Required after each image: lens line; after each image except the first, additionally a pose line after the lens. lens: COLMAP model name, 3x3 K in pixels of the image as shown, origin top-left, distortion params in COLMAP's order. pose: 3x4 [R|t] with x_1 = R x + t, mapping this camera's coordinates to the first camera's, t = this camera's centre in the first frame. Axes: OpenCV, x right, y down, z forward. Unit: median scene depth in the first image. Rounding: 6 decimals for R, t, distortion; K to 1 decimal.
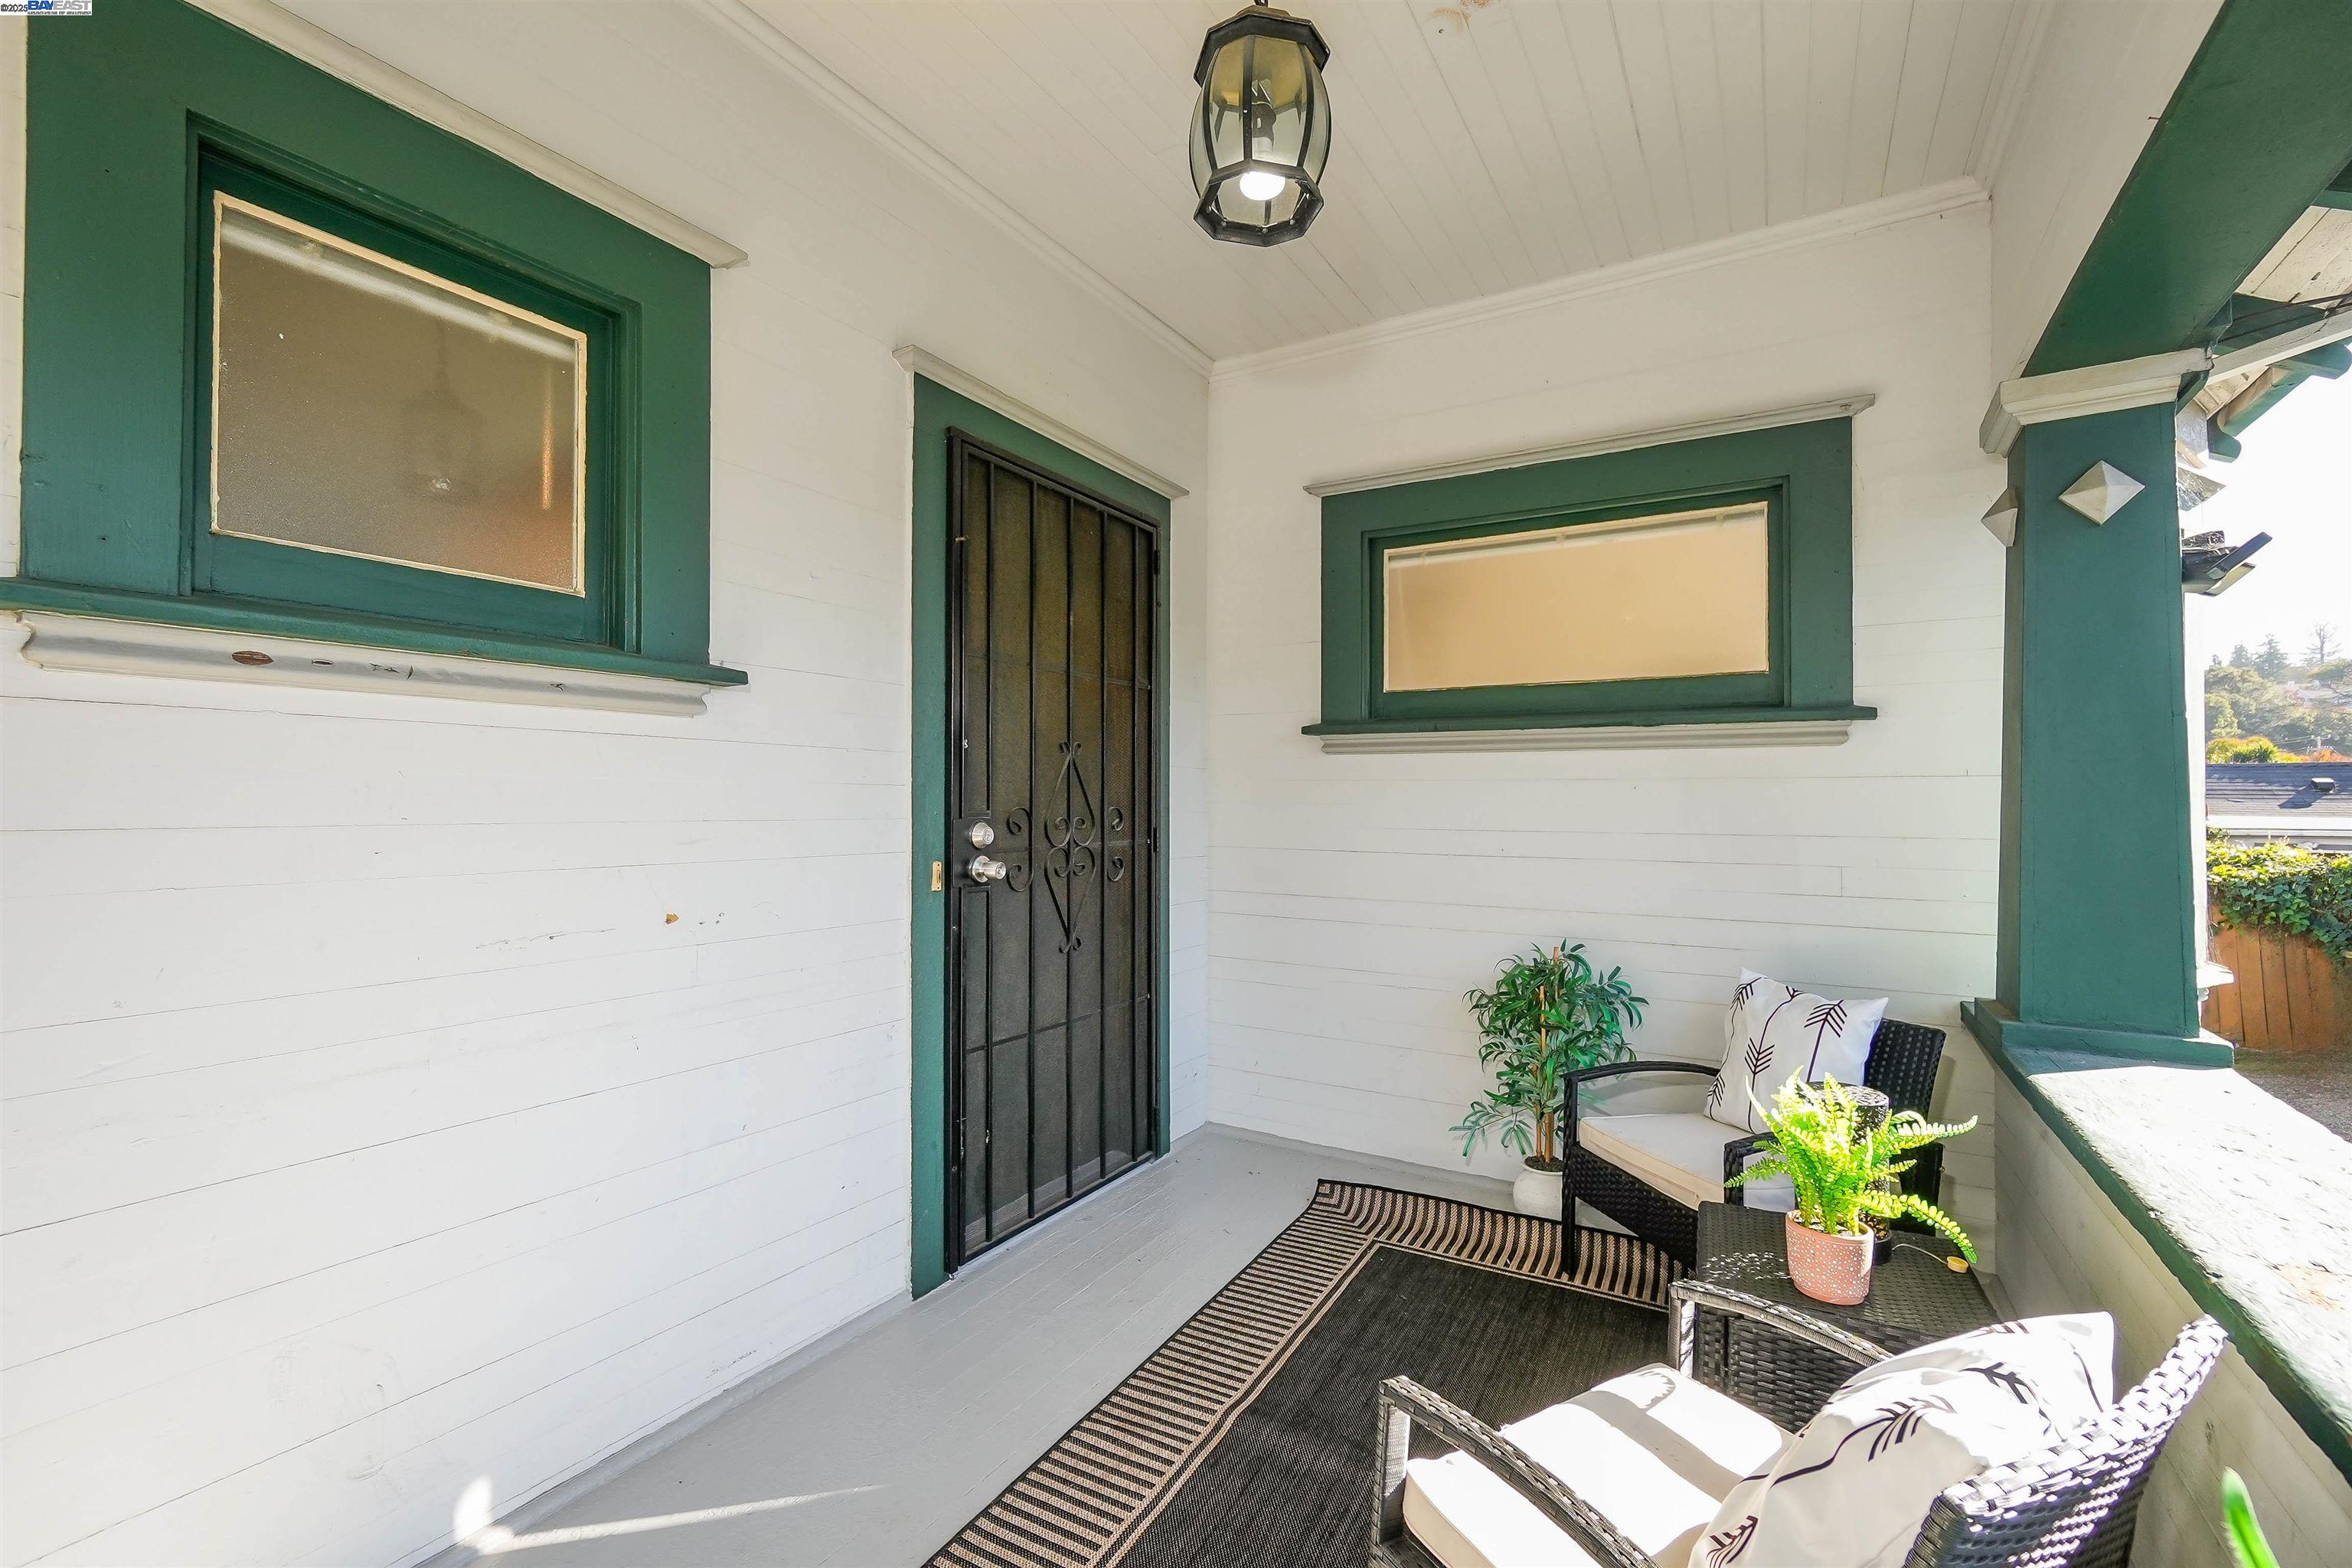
lens RADIAL K [[1020.3, 0, 1156.4], [0, 1020.3, 796.4], [0, 0, 1]] dist [-0.003808, 0.000167]
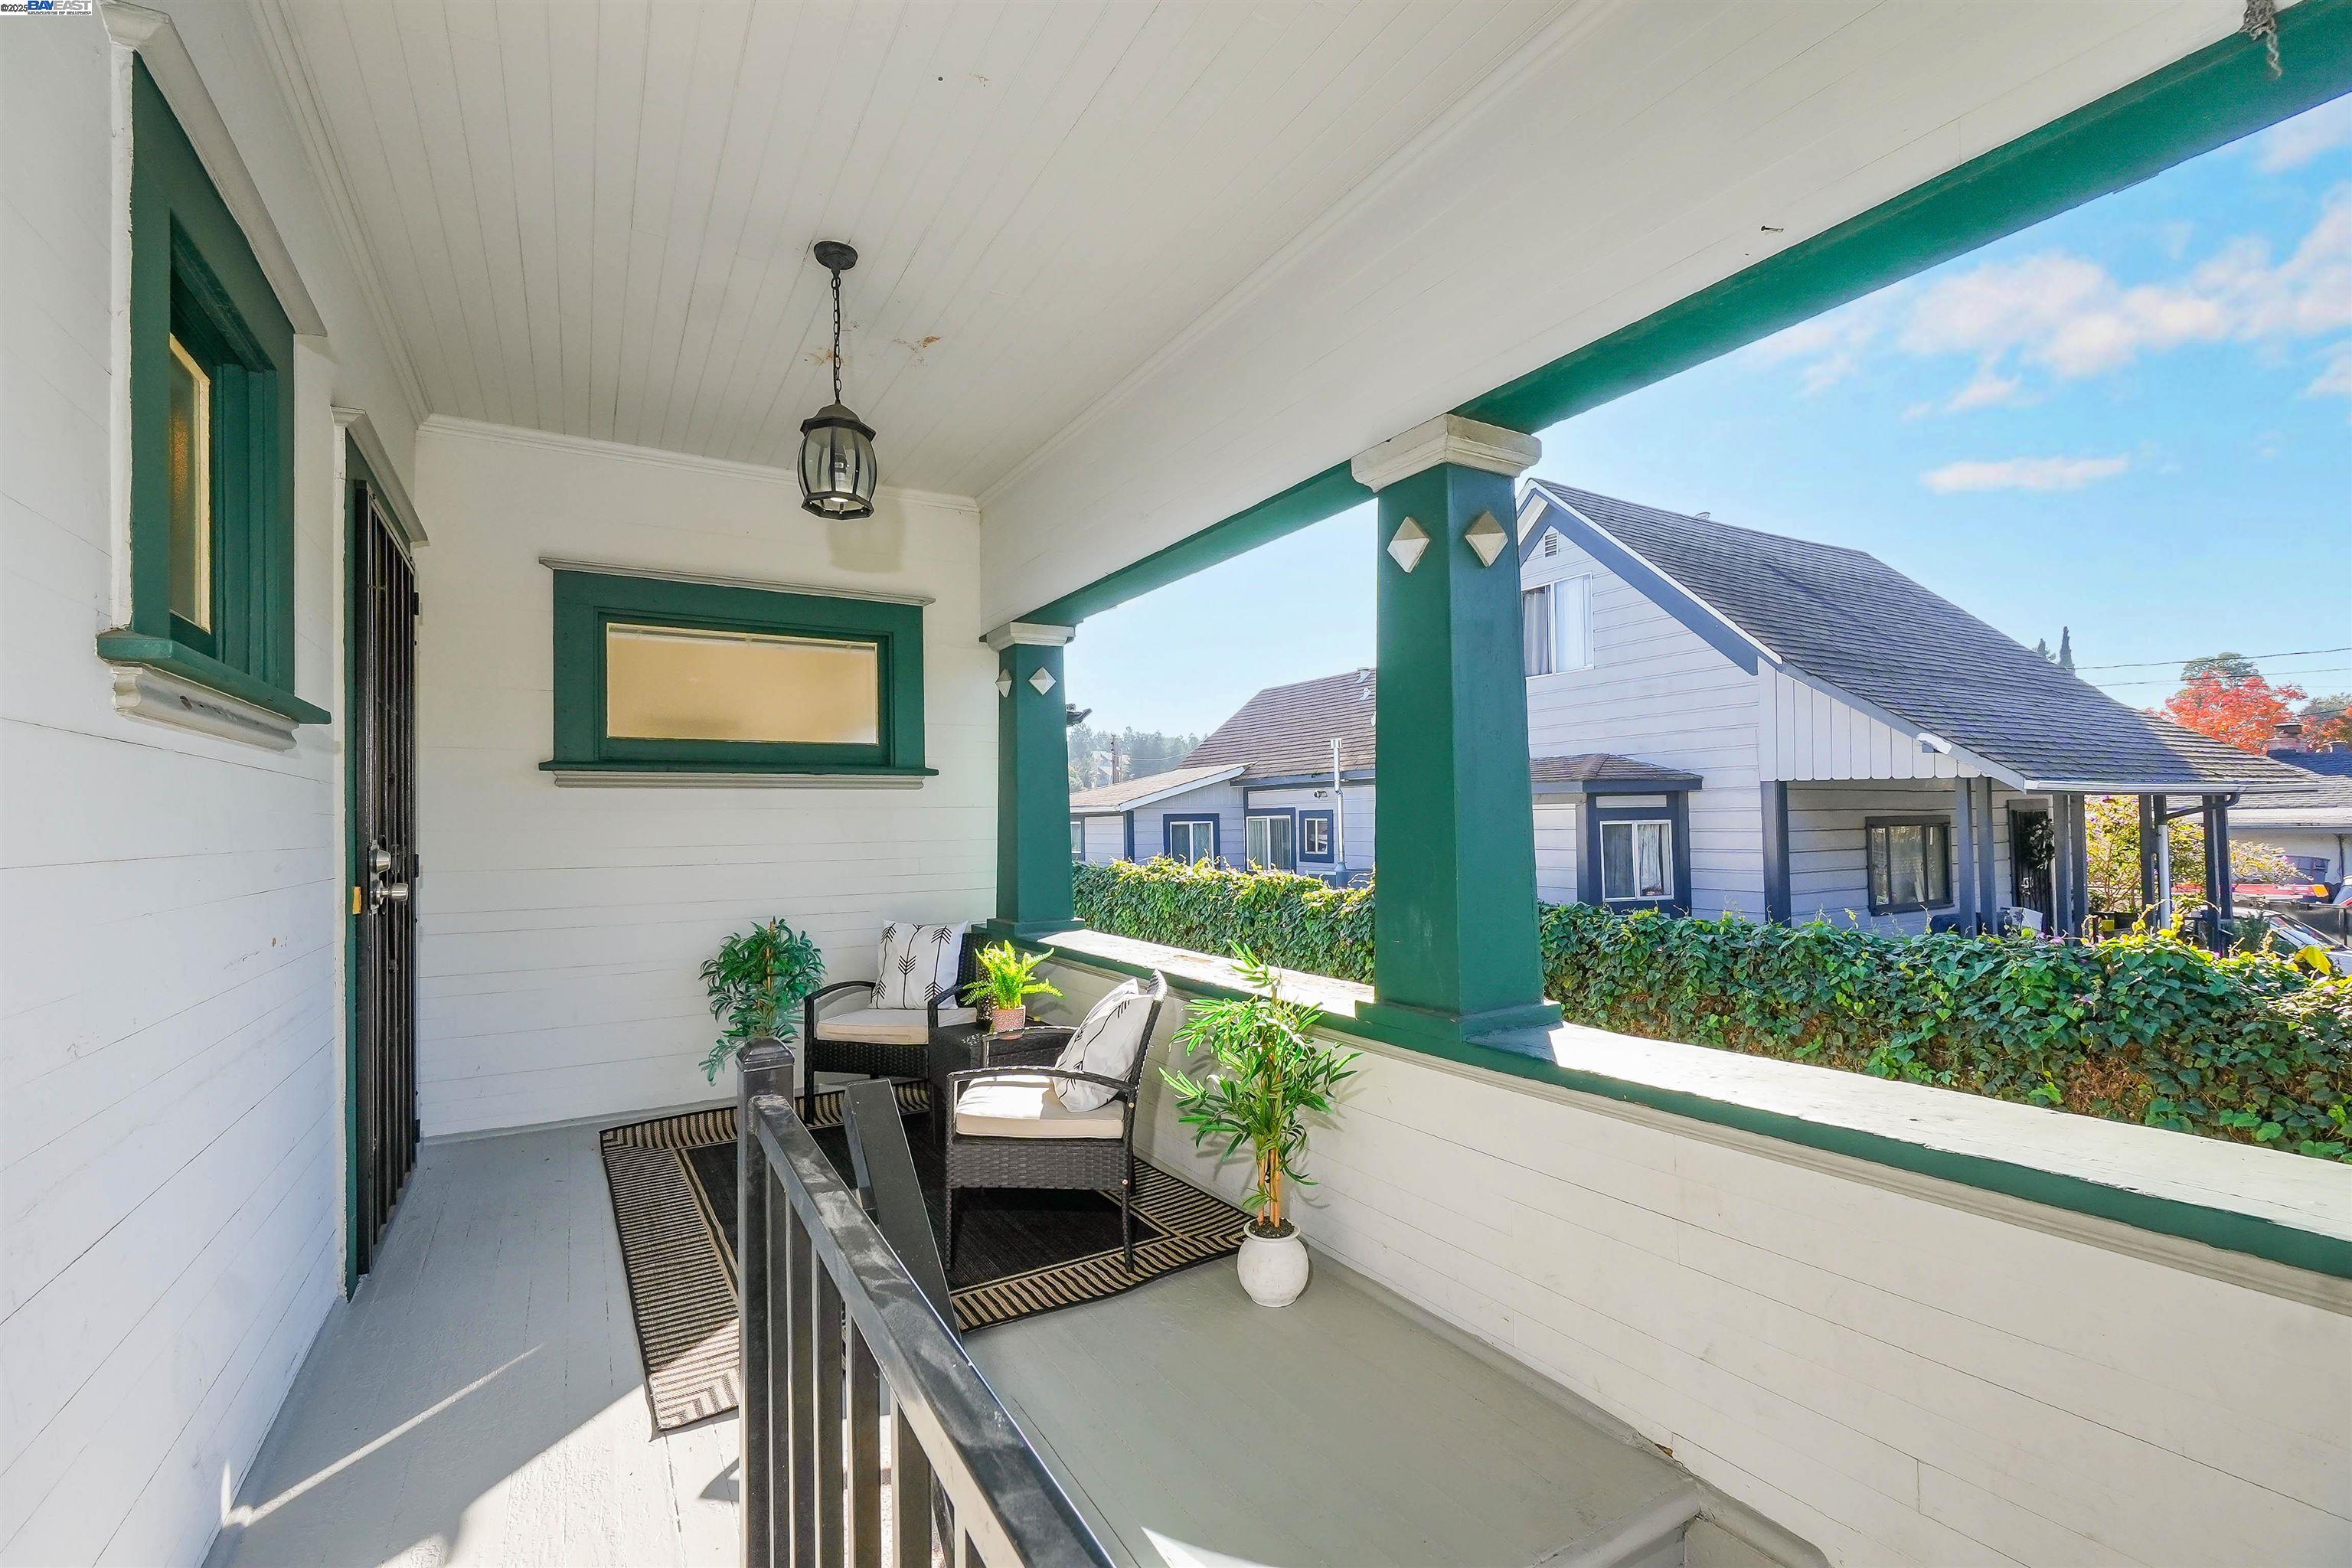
lens RADIAL K [[1020.3, 0, 1162.1], [0, 1020.3, 797.2], [0, 0, 1]] dist [-0.003808, 0.000167]
pose [[0.483240, 0.010535, 0.875425, -0.654305], [0.013204, 0.999726, -0.019319, 0.002970], [-0.875388, 0.020895, 0.482968, -0.222559]]
